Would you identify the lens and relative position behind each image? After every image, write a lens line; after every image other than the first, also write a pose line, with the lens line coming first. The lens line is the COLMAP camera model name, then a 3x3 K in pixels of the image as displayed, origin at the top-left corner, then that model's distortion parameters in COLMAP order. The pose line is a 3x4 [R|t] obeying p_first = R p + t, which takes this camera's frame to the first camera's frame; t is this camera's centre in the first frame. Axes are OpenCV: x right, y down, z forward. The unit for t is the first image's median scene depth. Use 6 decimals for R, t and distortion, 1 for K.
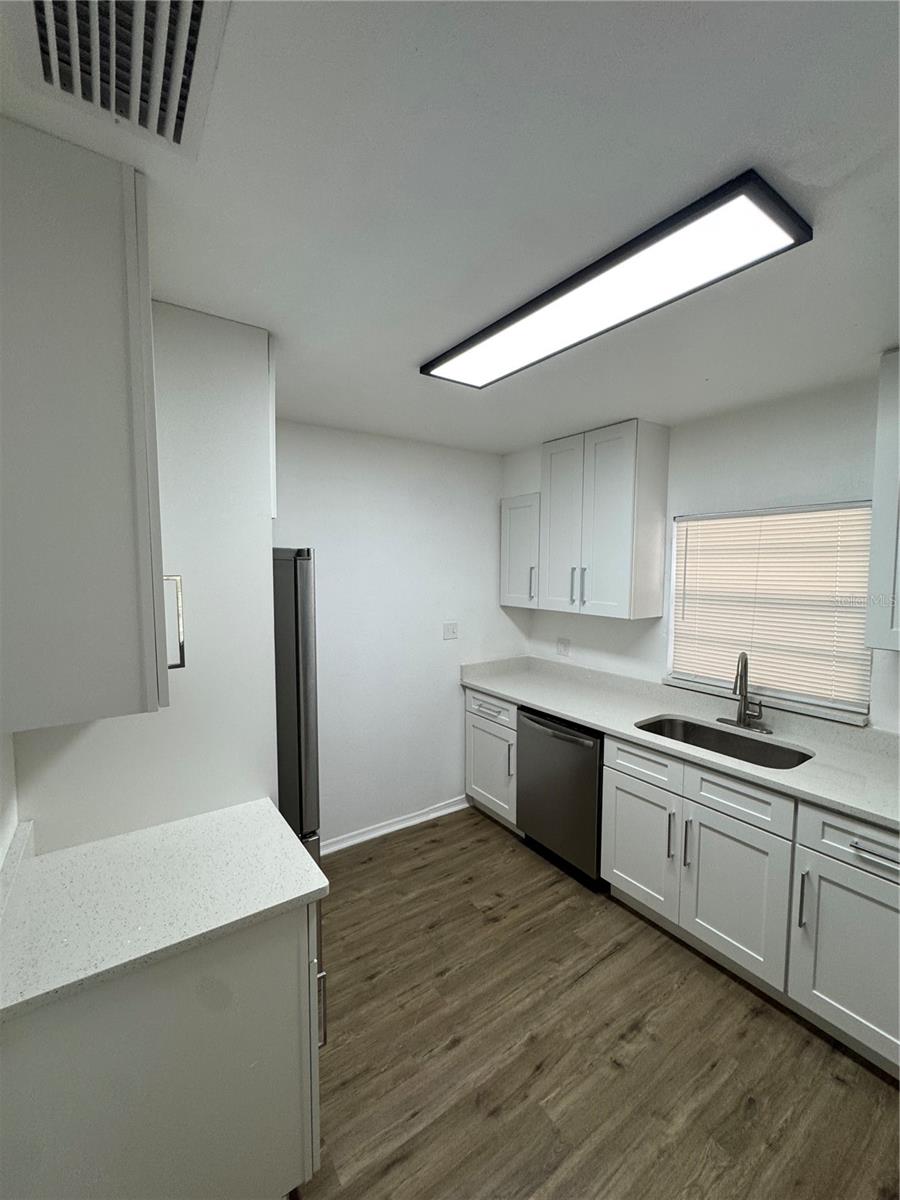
lens RADIAL K [[491.0, 0, 448.2], [0, 491.0, 600.0], [0, 0, 1]] dist [-0.001548, 0.000415]
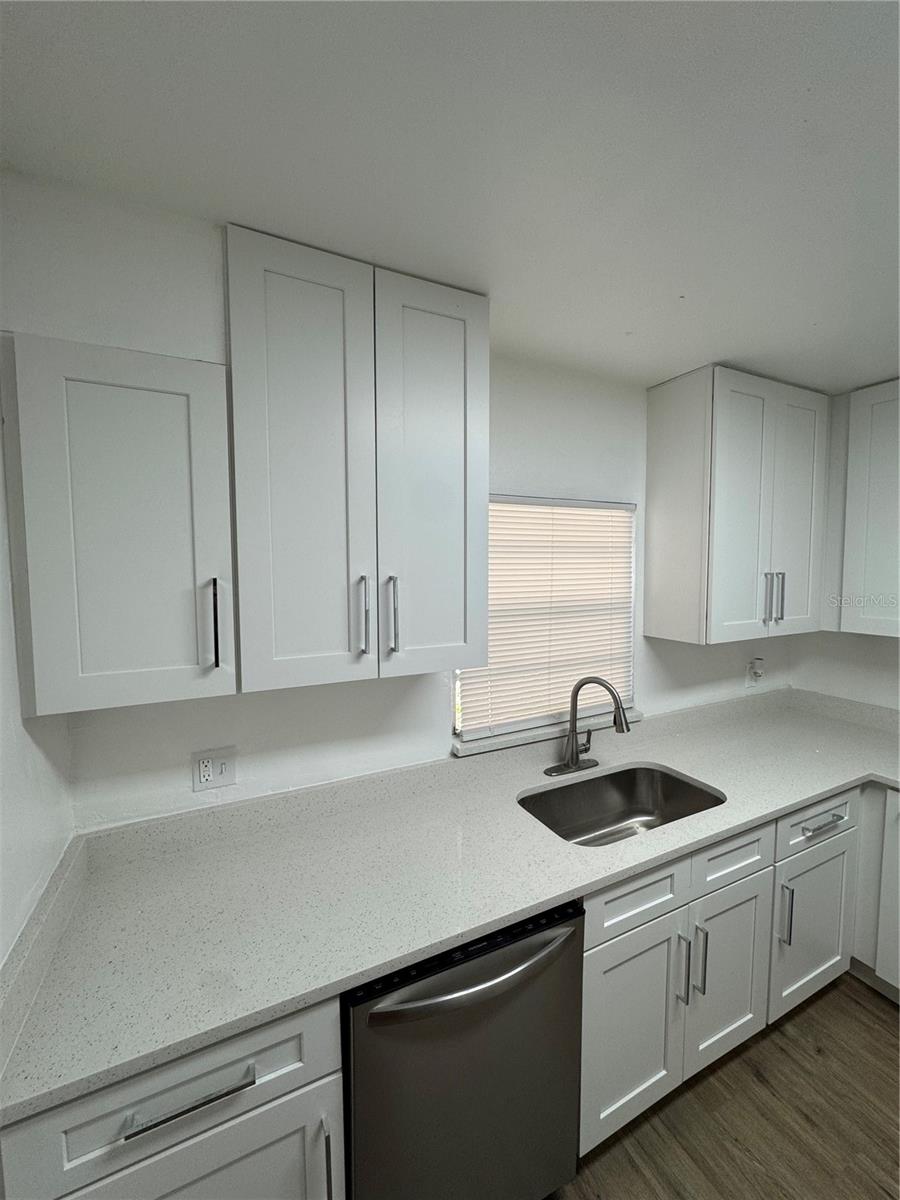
lens RADIAL K [[480.7, 0, 446.3], [0, 480.7, 599.8], [0, 0, 1]] dist [-0.002160, -0.000425]
pose [[0.151913, -0.074676, 0.985569, -0.210562], [0.077663, 0.994961, 0.063417, -0.094055], [-0.985338, 0.066908, 0.156947, 1.217698]]
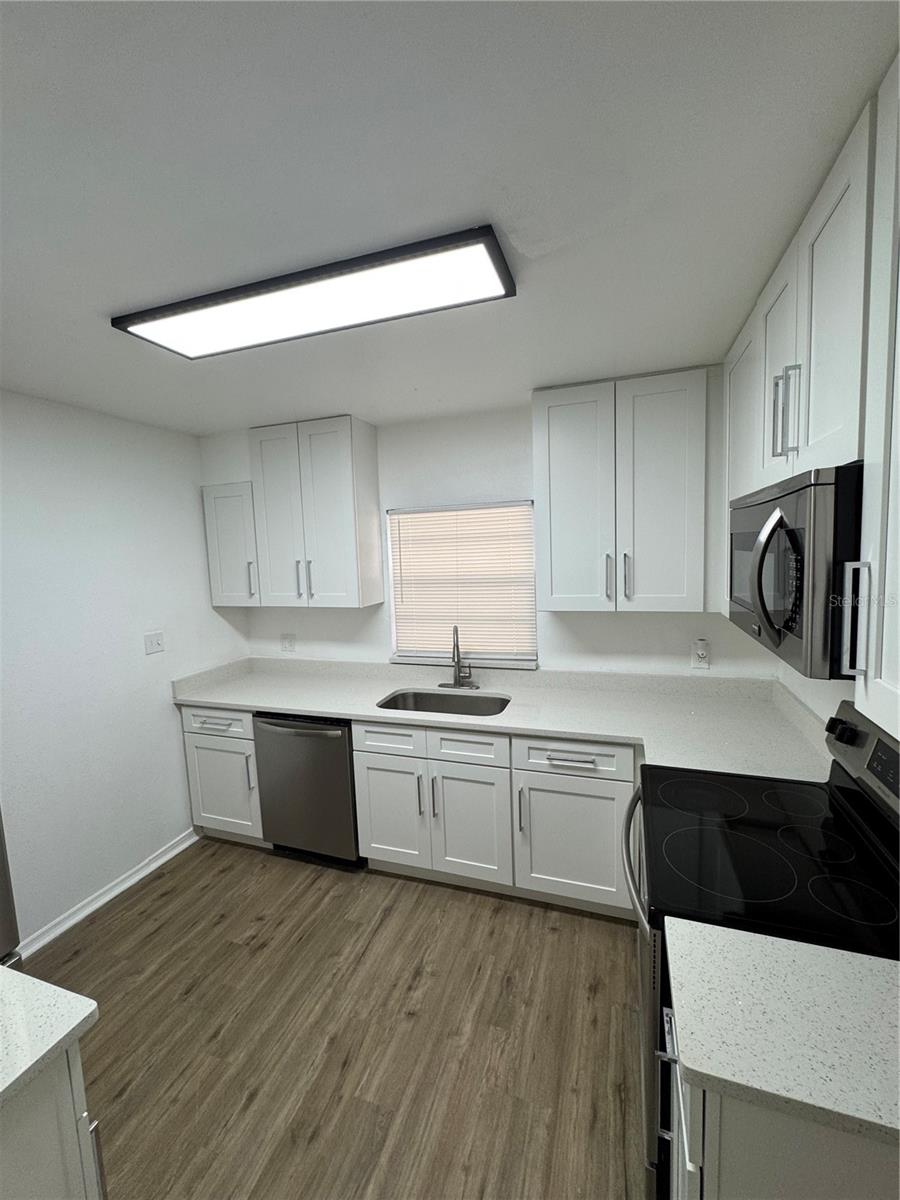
lens RADIAL K [[491.0, 0, 448.2], [0, 491.0, 600.0], [0, 0, 1]] dist [-0.001548, 0.000415]
pose [[0.808339, -0.095063, 0.580992, -0.110084], [0.081212, 0.995448, 0.049887, -0.018182], [-0.583089, 0.006858, 0.812379, 0.044451]]
